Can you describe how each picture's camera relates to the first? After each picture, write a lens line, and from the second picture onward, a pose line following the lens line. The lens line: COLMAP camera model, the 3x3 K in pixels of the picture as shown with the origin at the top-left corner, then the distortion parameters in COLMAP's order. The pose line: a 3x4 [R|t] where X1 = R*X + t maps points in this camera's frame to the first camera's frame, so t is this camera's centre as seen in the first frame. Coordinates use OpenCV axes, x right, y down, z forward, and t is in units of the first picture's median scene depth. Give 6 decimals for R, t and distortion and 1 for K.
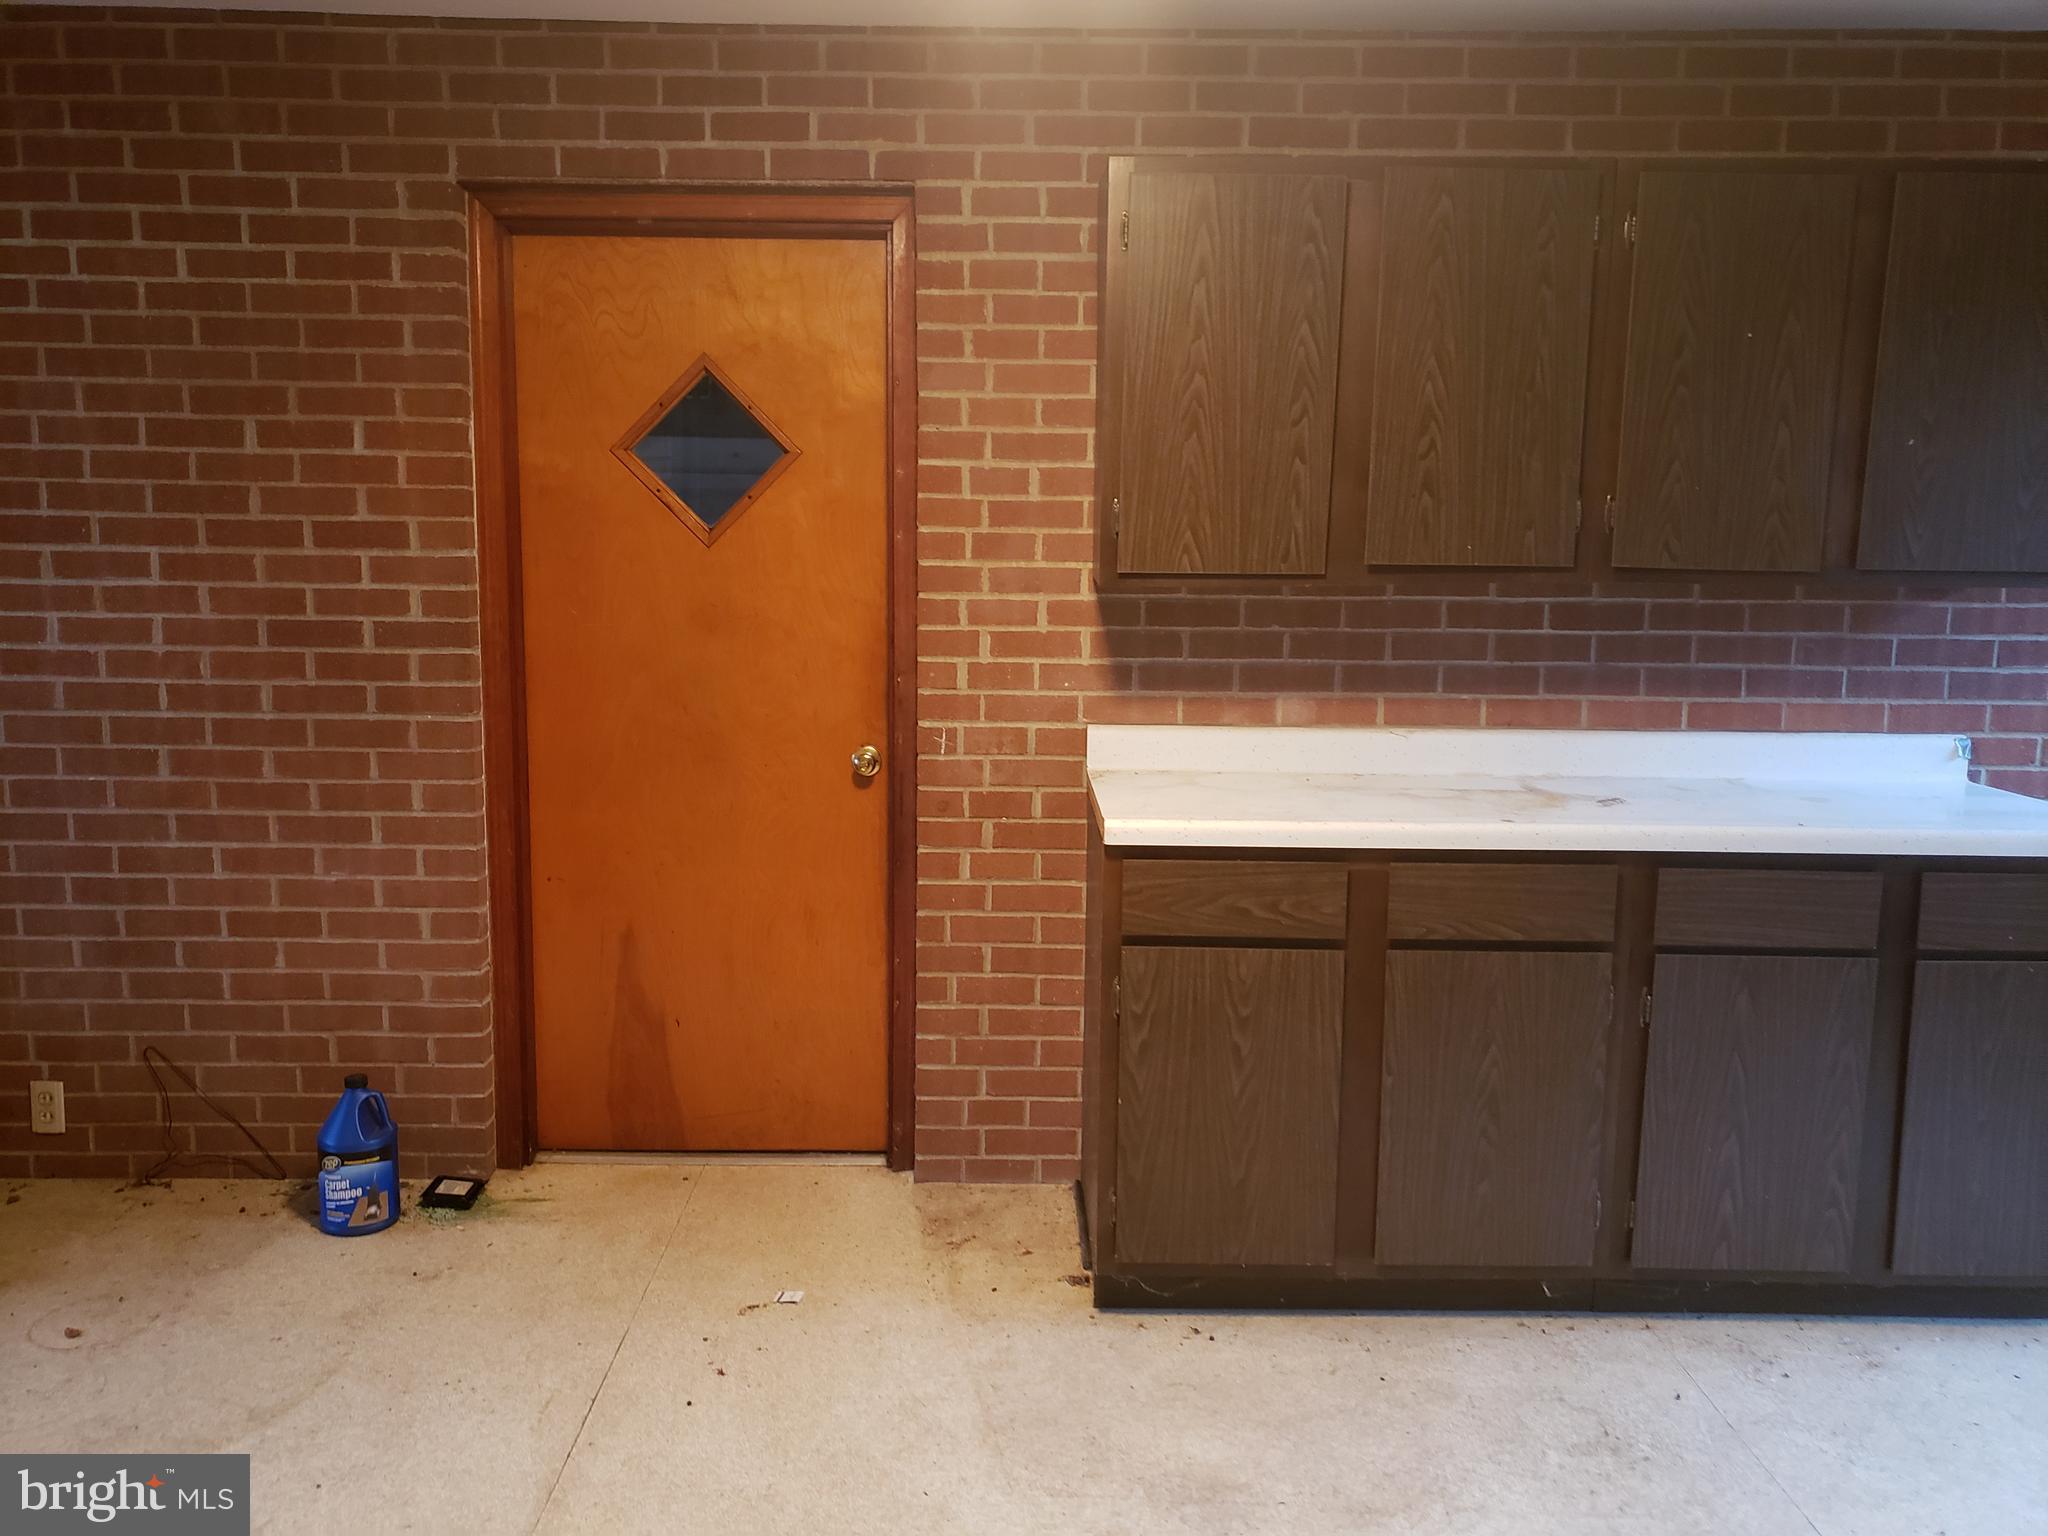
lens RADIAL K [[1579.2, 0, 1032.4], [0, 1579.2, 761.4], [0, 0, 1]] dist [0.036487, -0.035195]
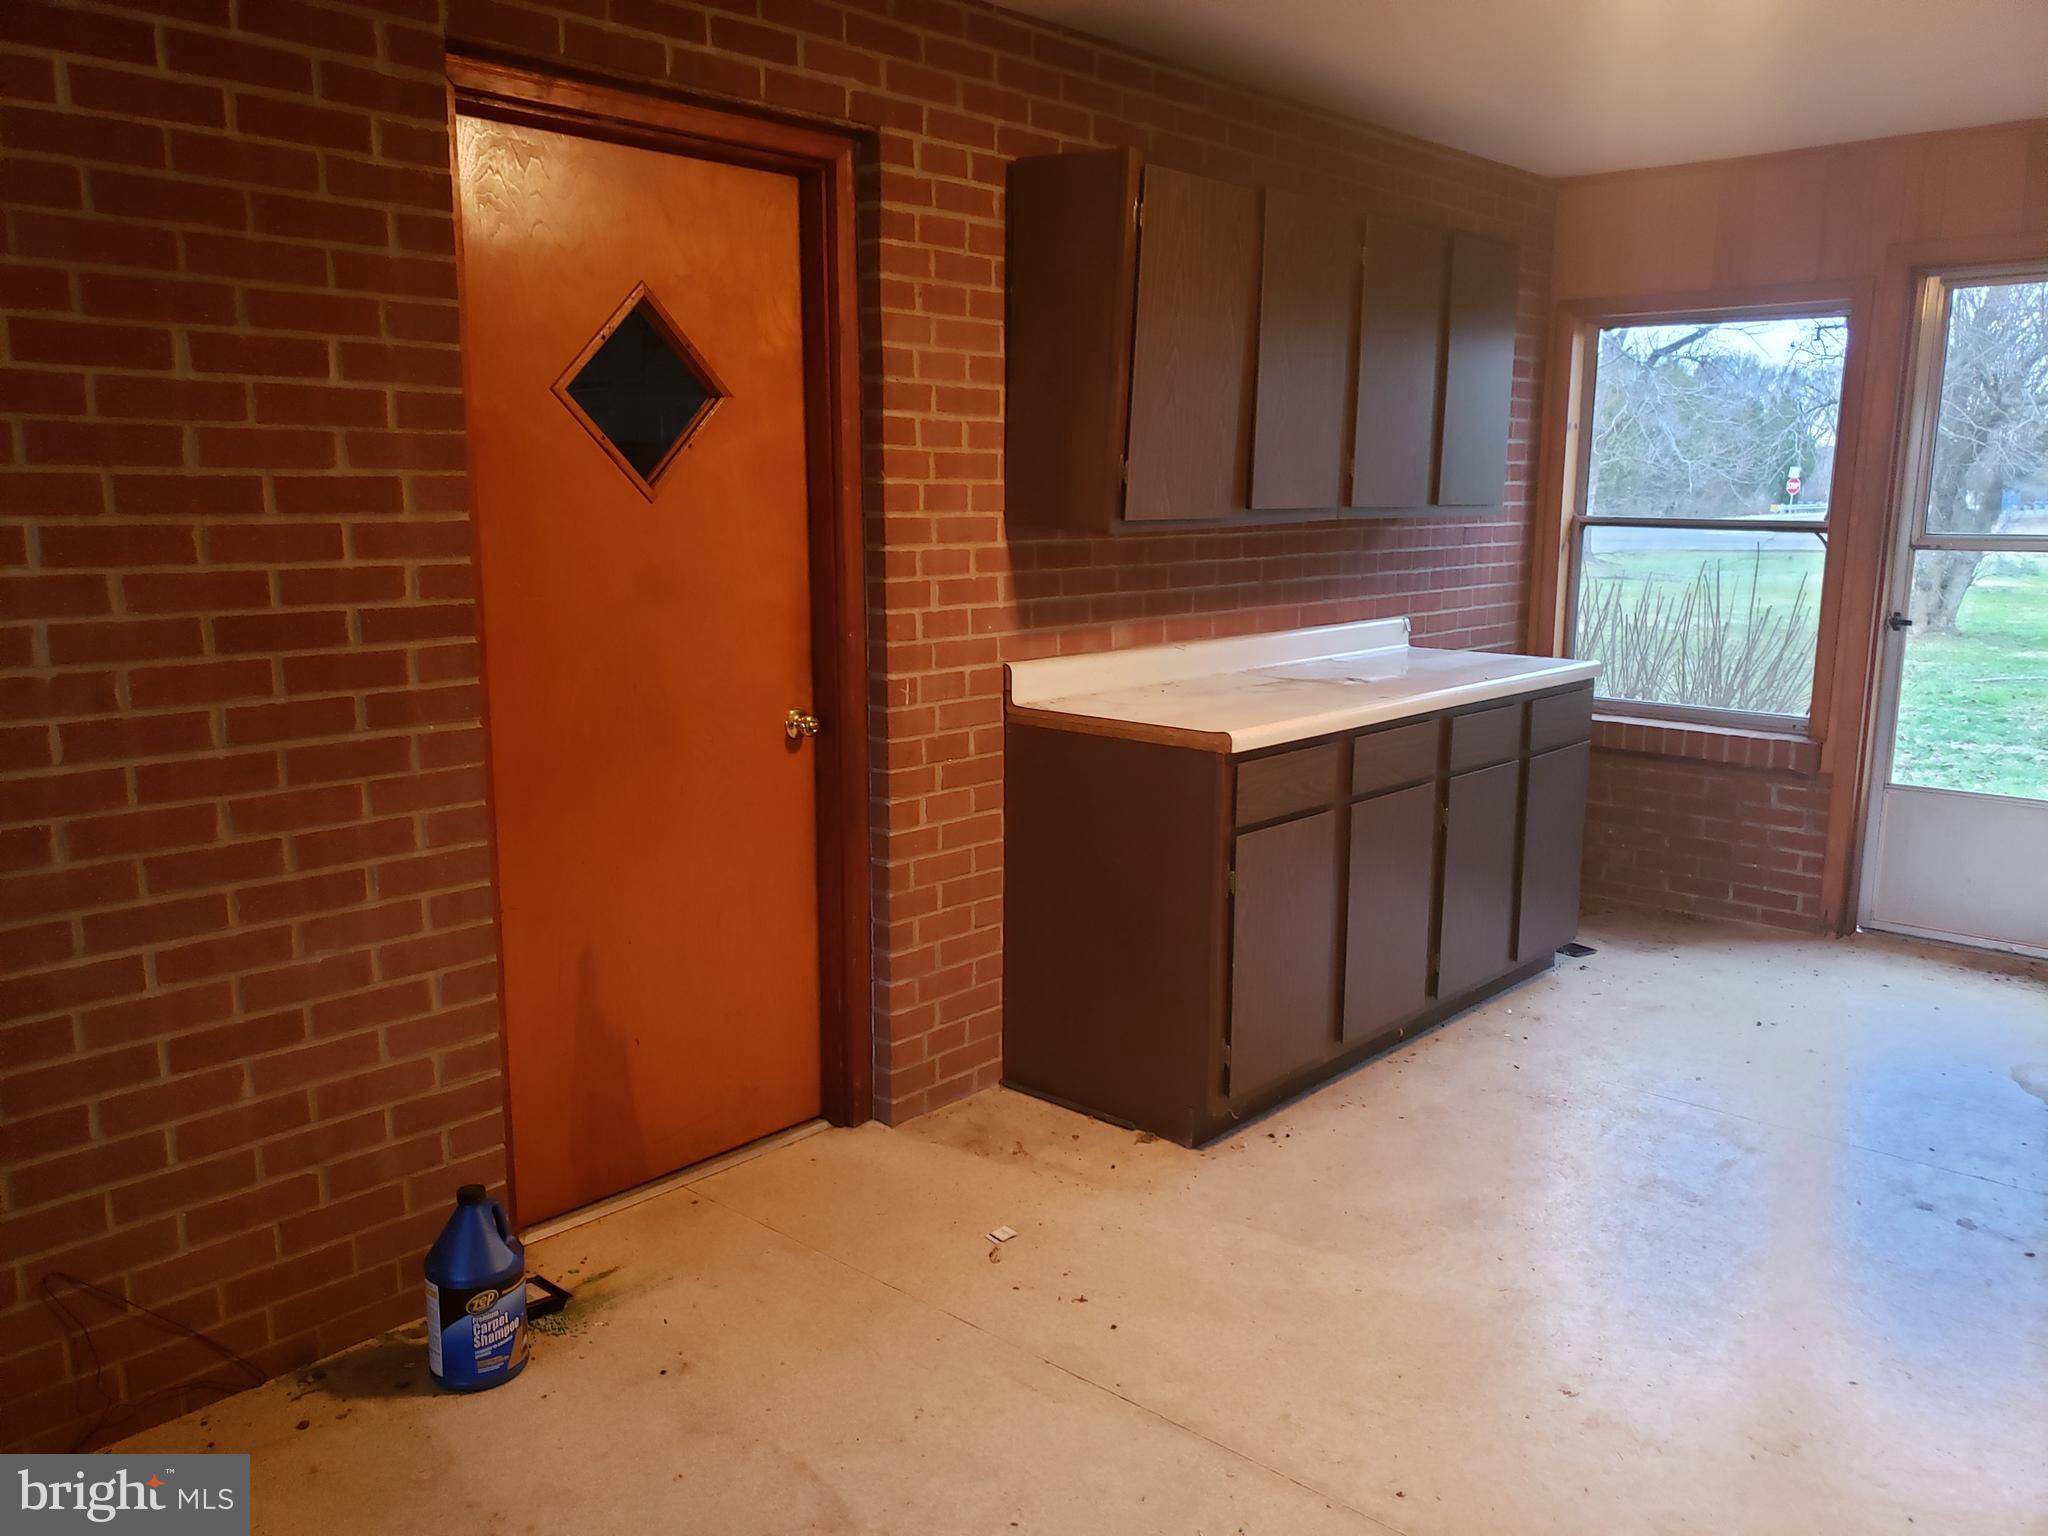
lens RADIAL K [[1579.2, 0, 1005.7], [0, 1579.2, 778.1], [0, 0, 1]] dist [0.036487, -0.035195]
pose [[0.678206, -0.142249, 0.720972, -0.762710], [0.103670, 0.989795, 0.097768, -0.050976], [-0.727522, 0.008436, 0.686032, 0.259013]]
